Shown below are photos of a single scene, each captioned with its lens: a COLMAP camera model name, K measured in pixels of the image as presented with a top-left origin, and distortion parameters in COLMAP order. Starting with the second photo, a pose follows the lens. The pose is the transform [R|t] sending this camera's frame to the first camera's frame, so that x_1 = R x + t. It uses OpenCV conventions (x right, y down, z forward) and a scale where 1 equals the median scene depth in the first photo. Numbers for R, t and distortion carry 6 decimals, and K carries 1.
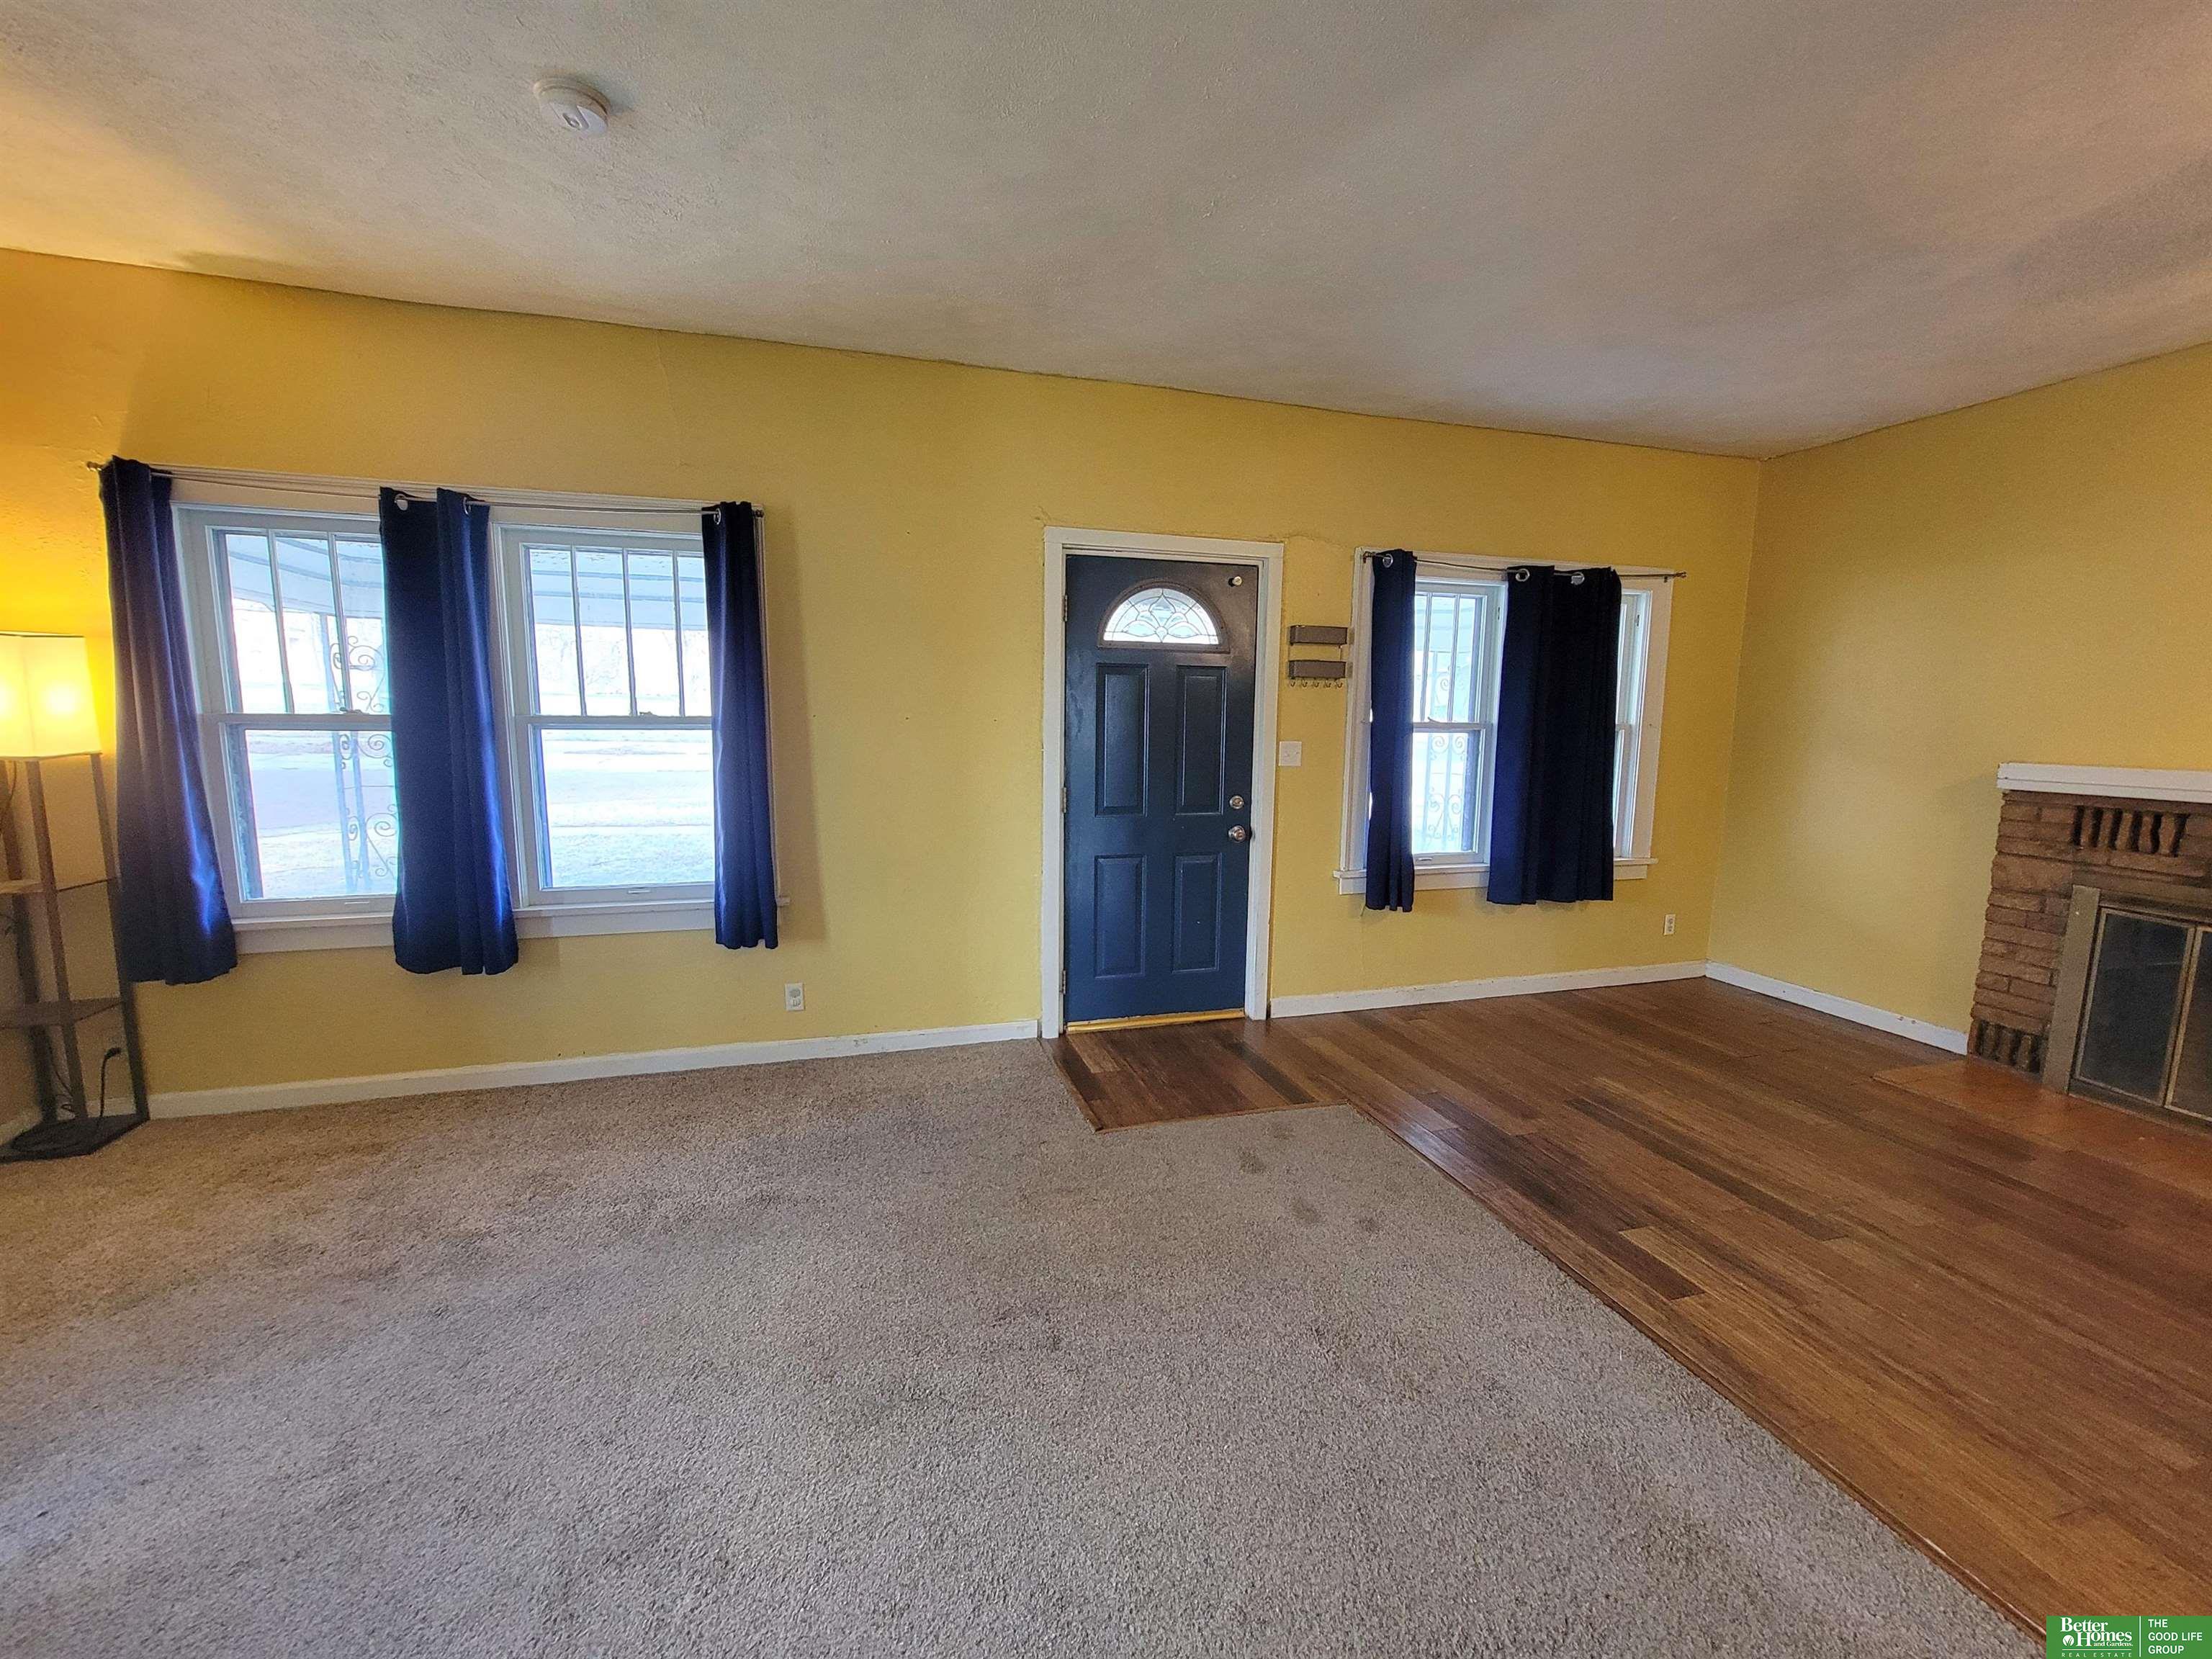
lens RADIAL K [[898.2, 0, 1103.9], [0, 898.2, 832.8], [0, 0, 1]] dist [-0.005257, 0.001076]
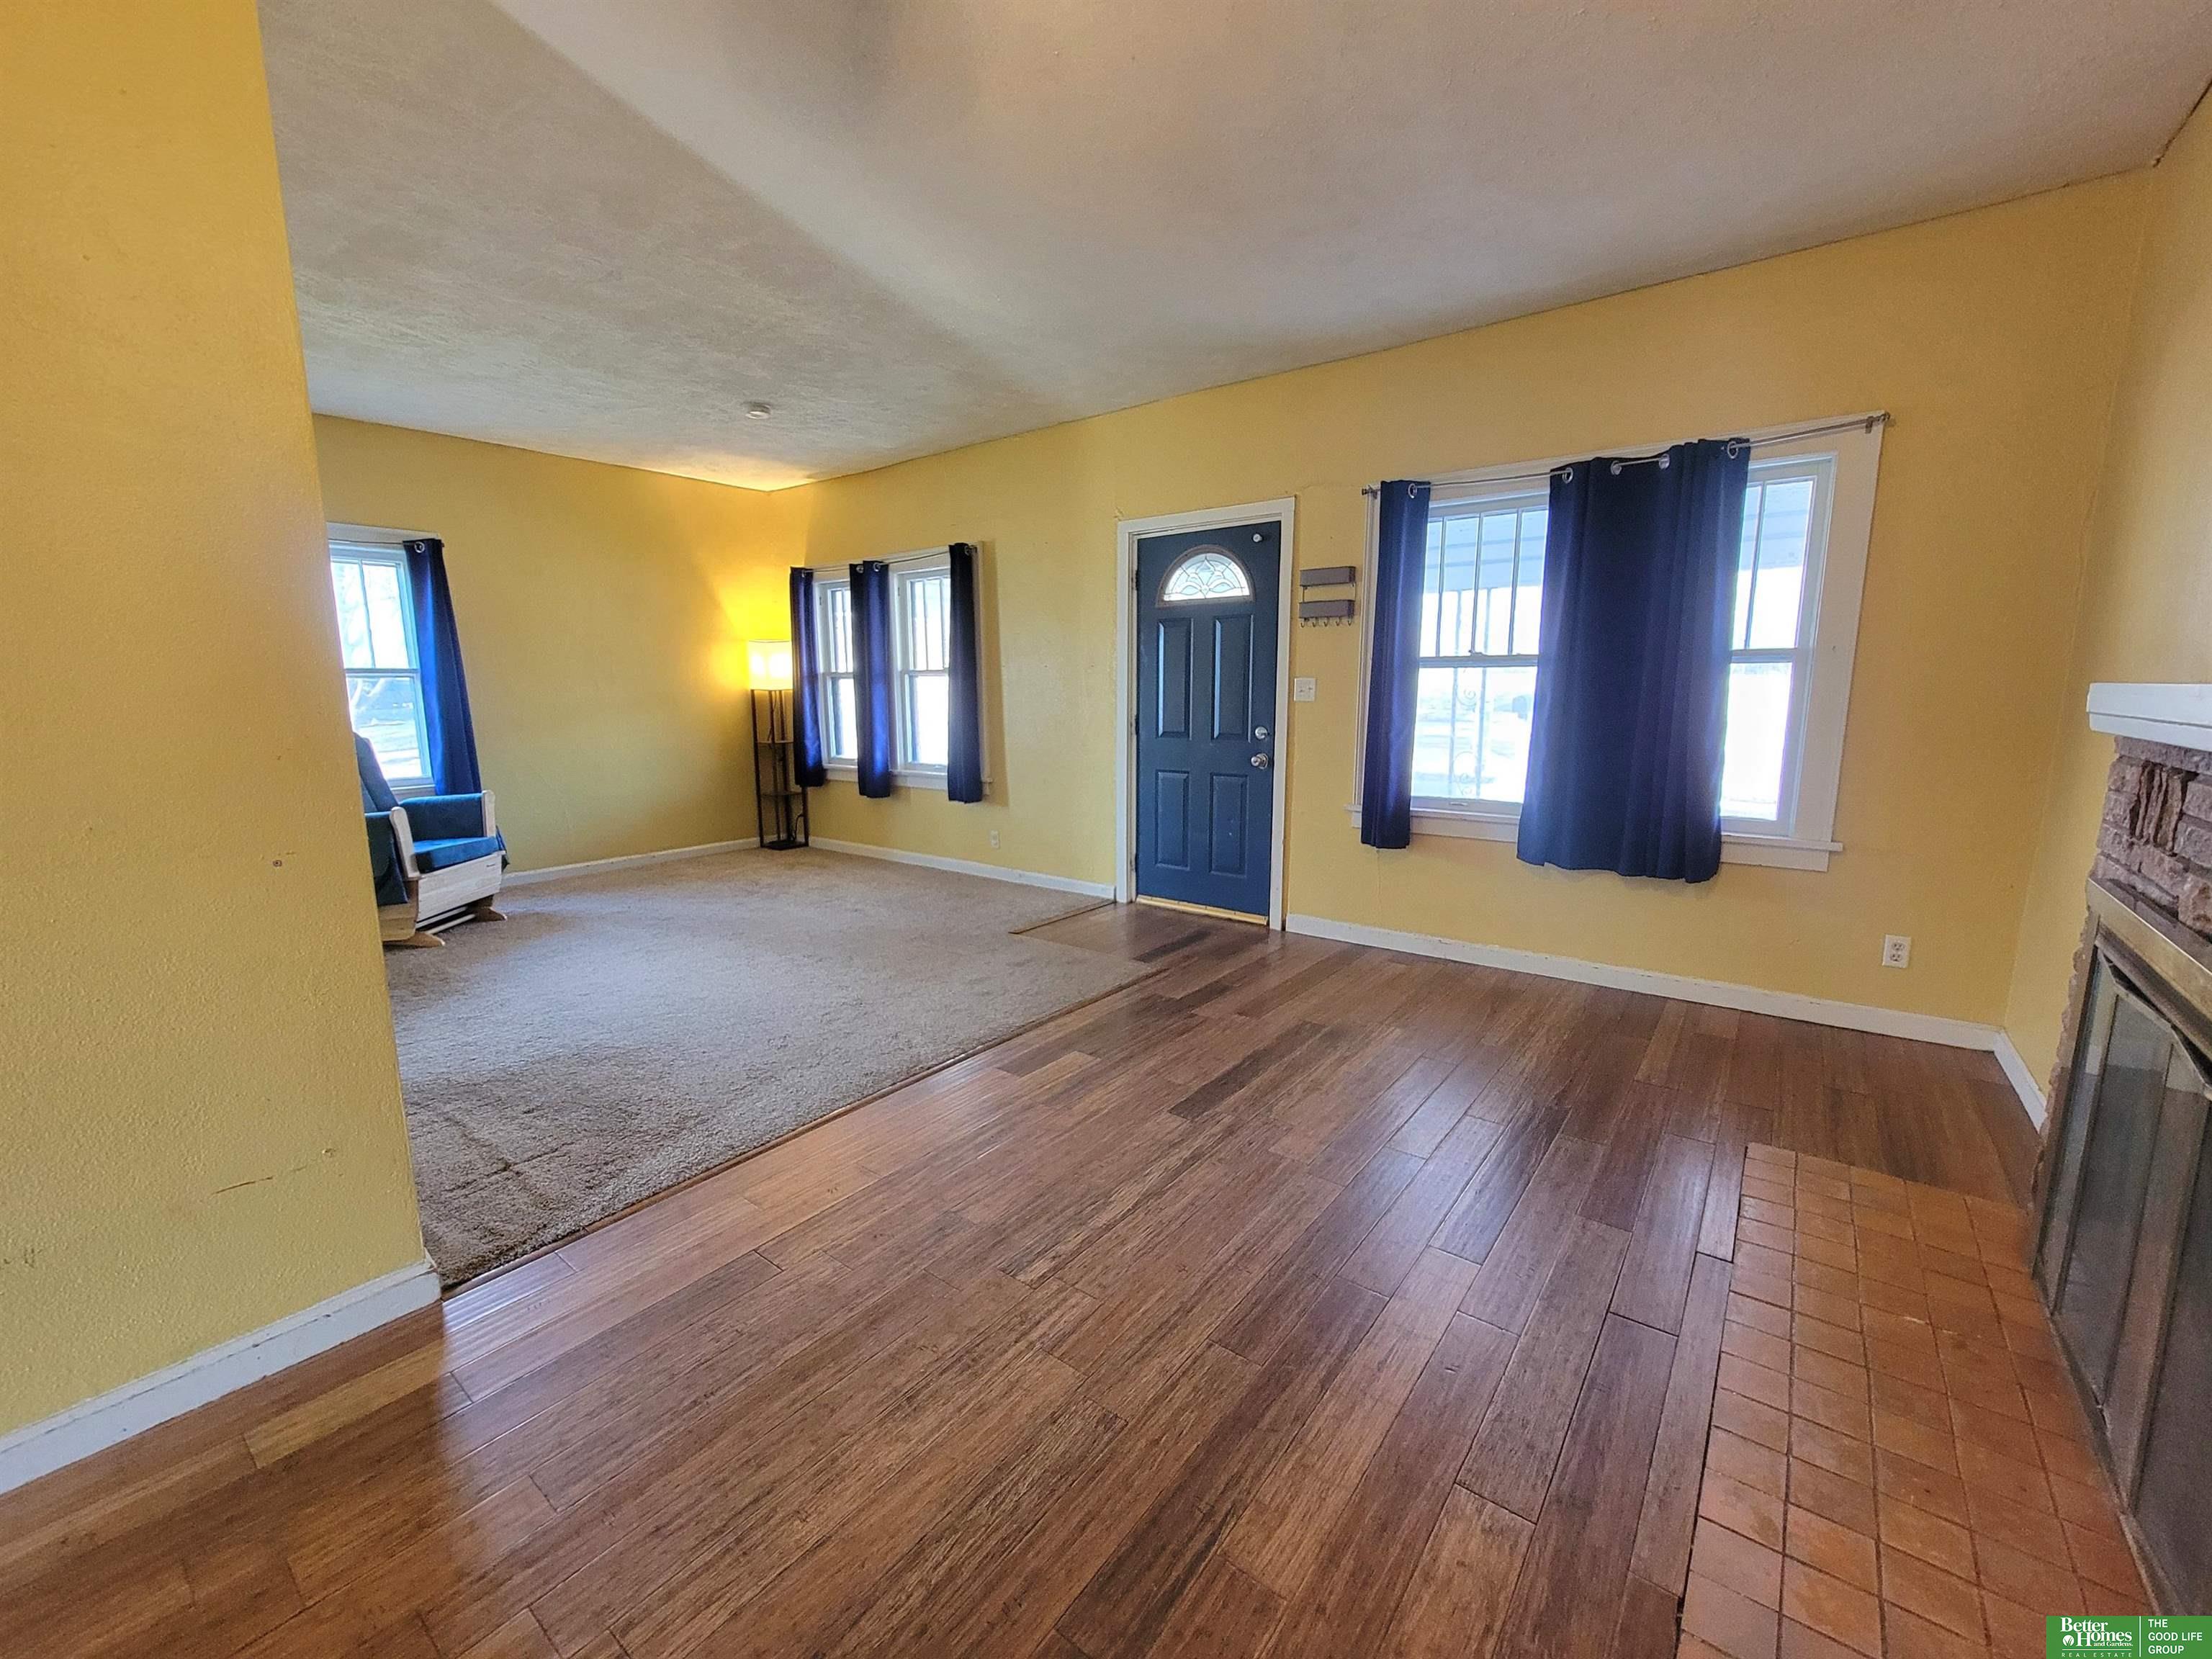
lens RADIAL K [[898.2, 0, 1109.9], [0, 898.2, 838.1], [0, 0, 1]] dist [-0.005257, 0.001076]
pose [[0.589254, 0.119742, -0.799025, 1.067804], [-0.095117, 0.992361, 0.078570, 0.030080], [0.802329, 0.029703, 0.596142, 0.187139]]
